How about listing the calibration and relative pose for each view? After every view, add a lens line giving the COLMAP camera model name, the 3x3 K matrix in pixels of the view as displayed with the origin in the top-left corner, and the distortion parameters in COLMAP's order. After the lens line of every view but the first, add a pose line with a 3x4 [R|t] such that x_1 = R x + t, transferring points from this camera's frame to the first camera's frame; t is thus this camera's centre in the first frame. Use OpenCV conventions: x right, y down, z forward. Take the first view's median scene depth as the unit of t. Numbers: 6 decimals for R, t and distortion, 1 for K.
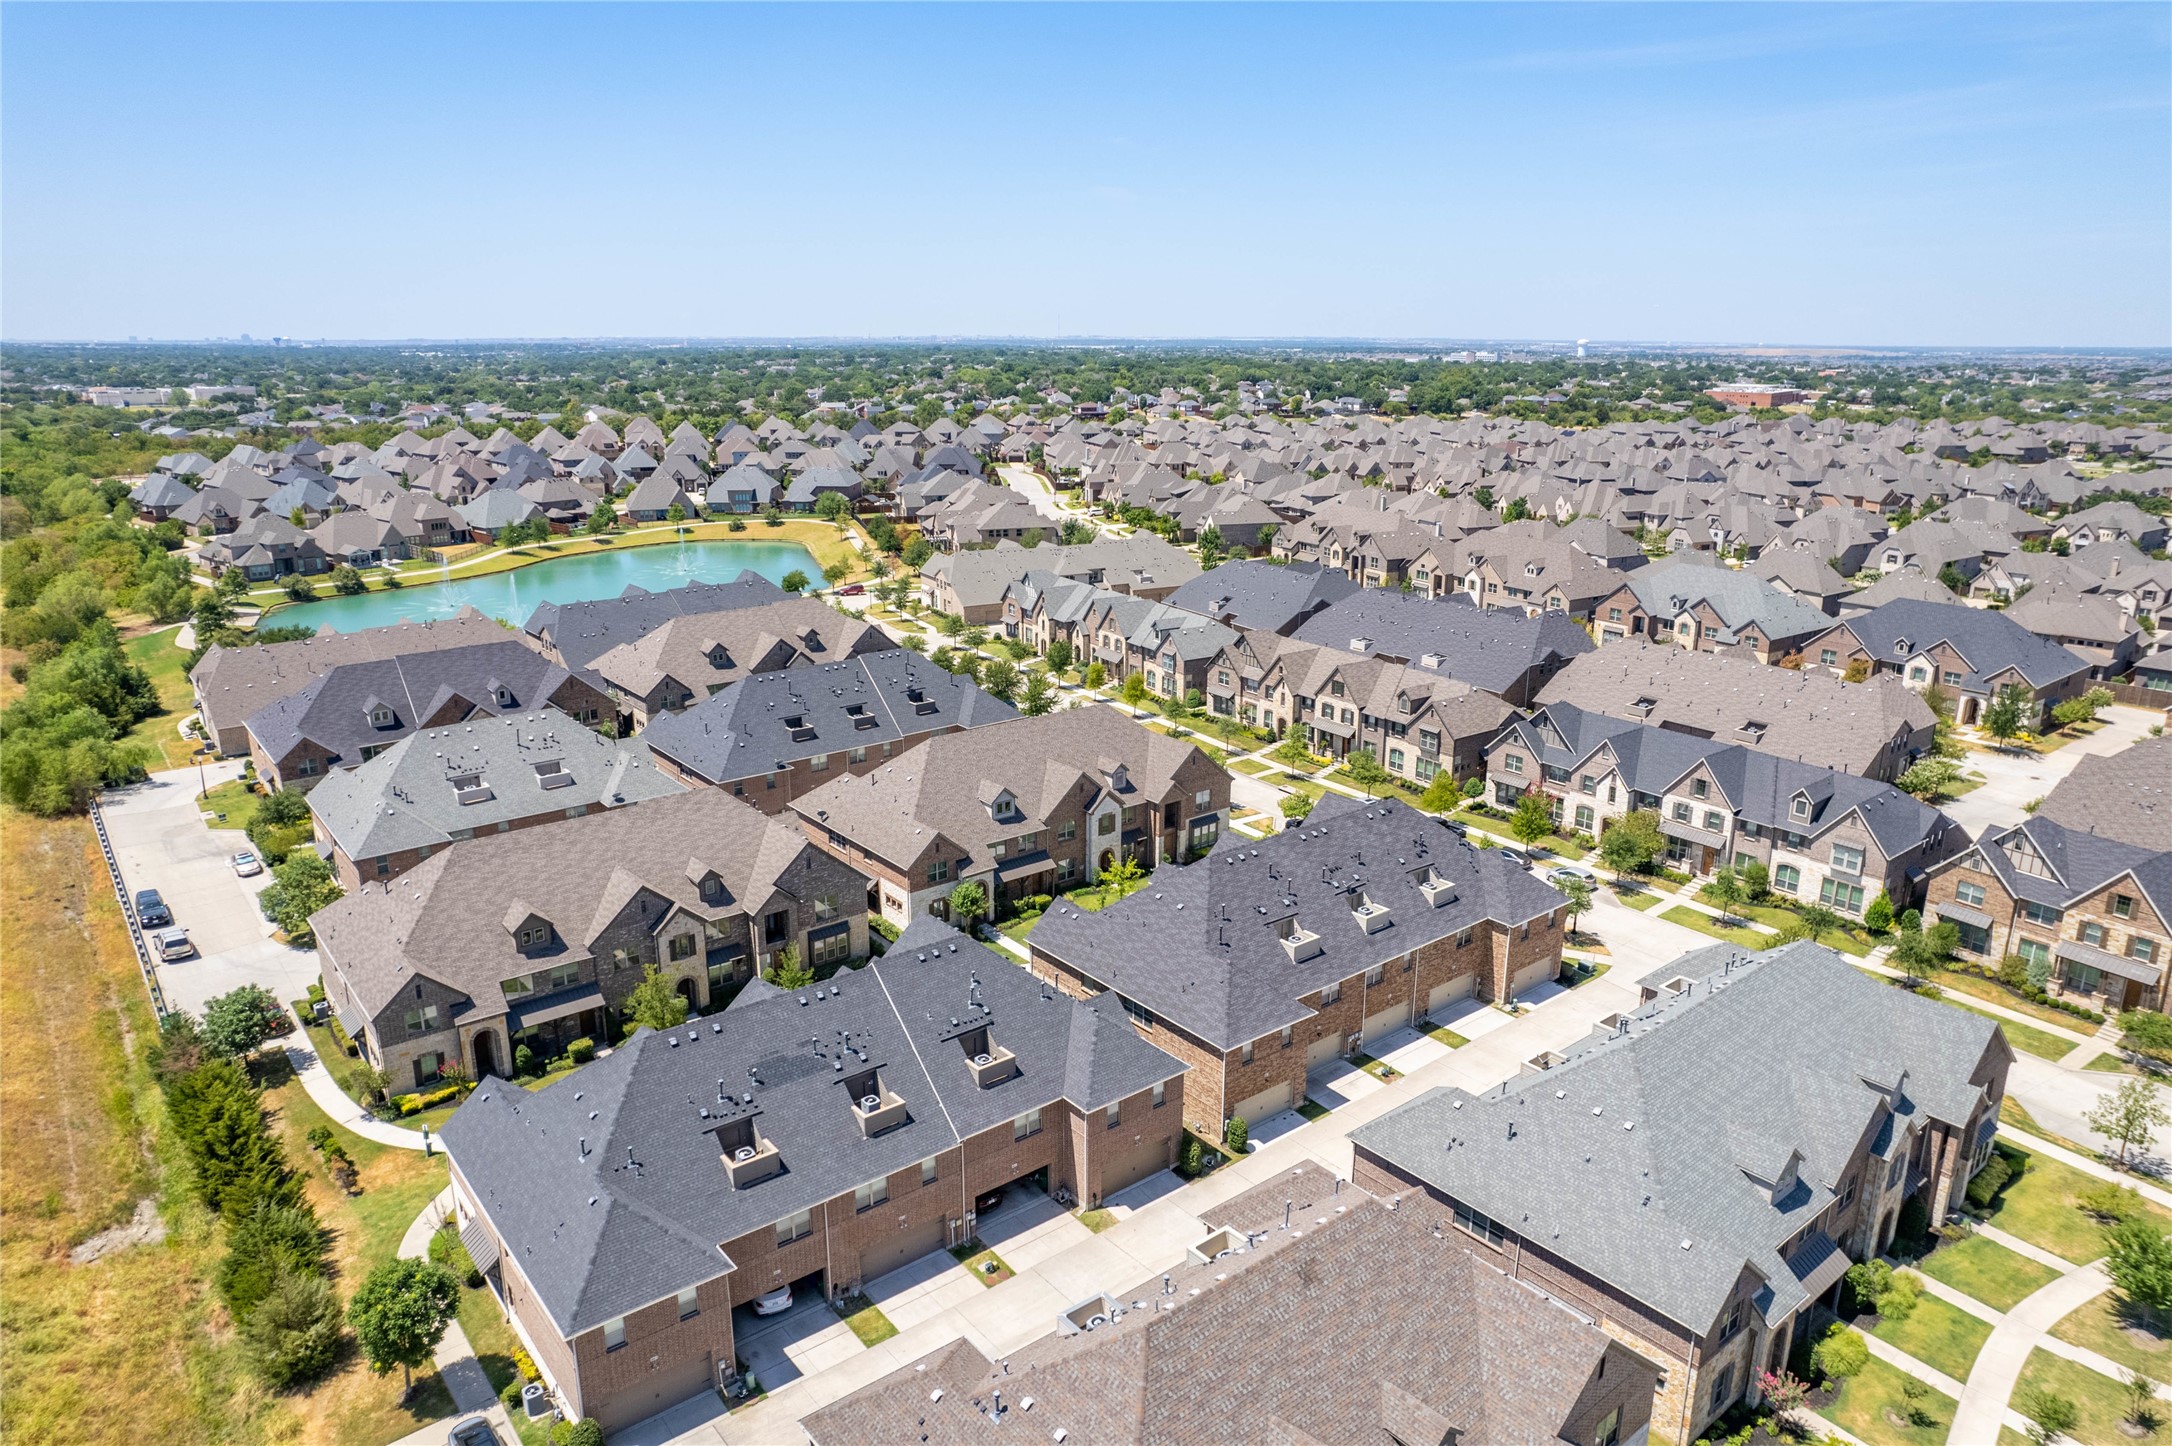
lens RADIAL K [[1375.0, 0, 1096.4], [0, 1375.0, 719.0], [0, 0, 1]] dist [-0.026105, 0.001860]
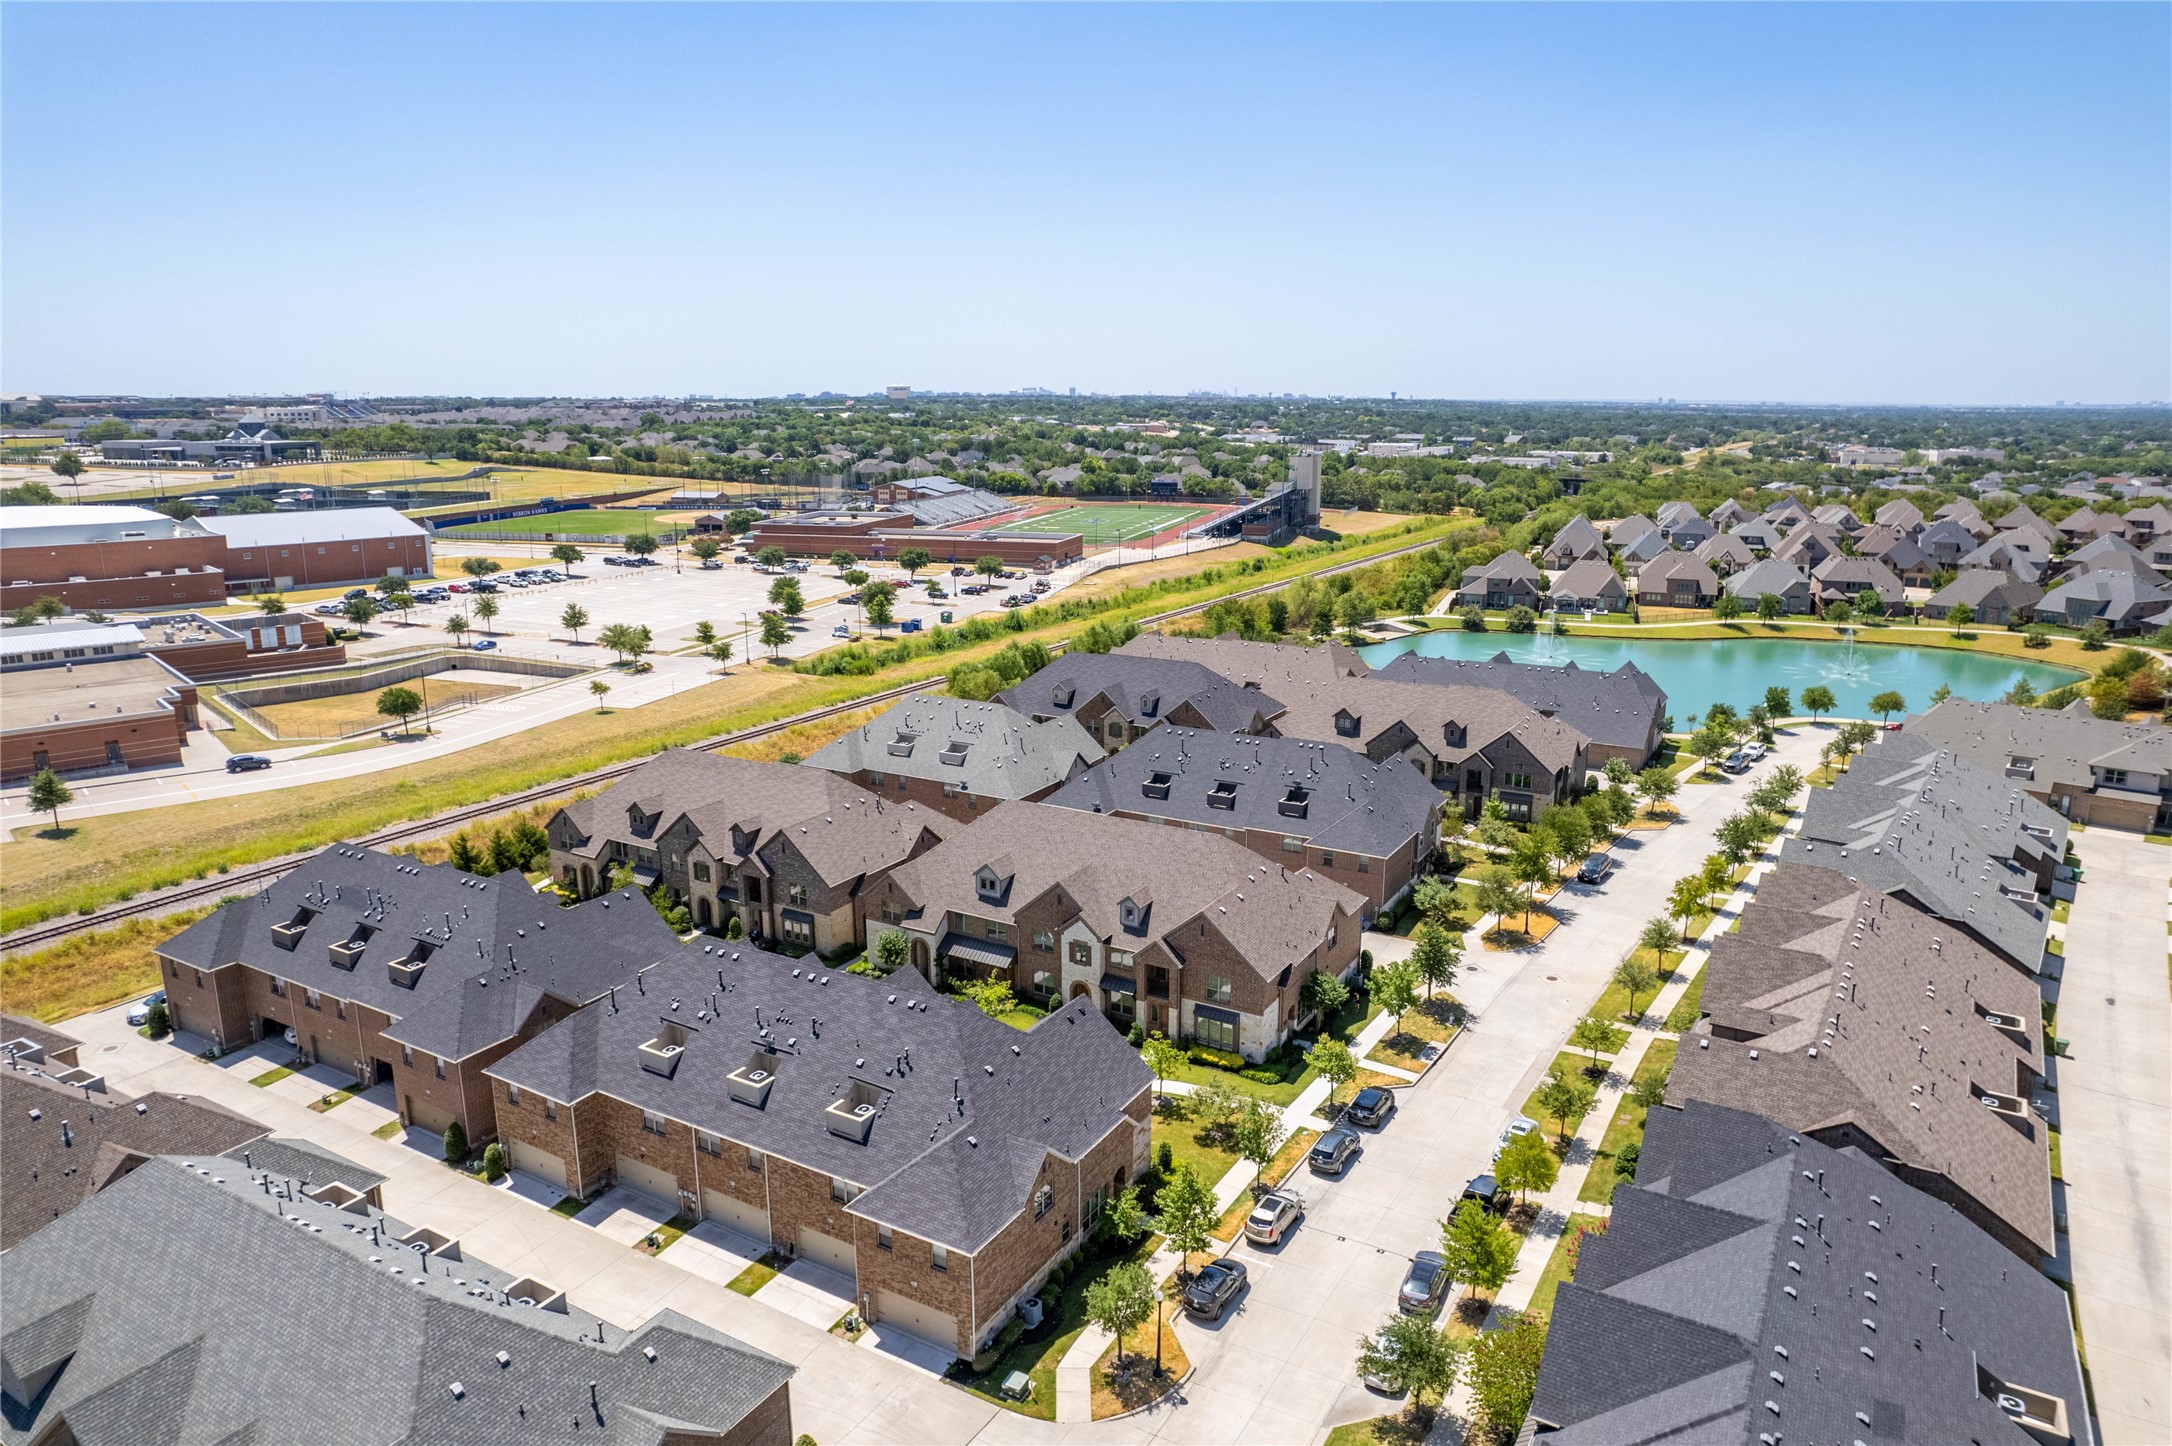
lens RADIAL K [[1375.0, 0, 1096.4], [0, 1375.0, 719.0], [0, 0, 1]] dist [-0.026105, 0.001860]
pose [[0.357511, 0.207474, -0.910571, 0.729524], [-0.247744, 0.961148, 0.121728, -0.164514], [0.900449, 0.182070, 0.395021, 0.606714]]
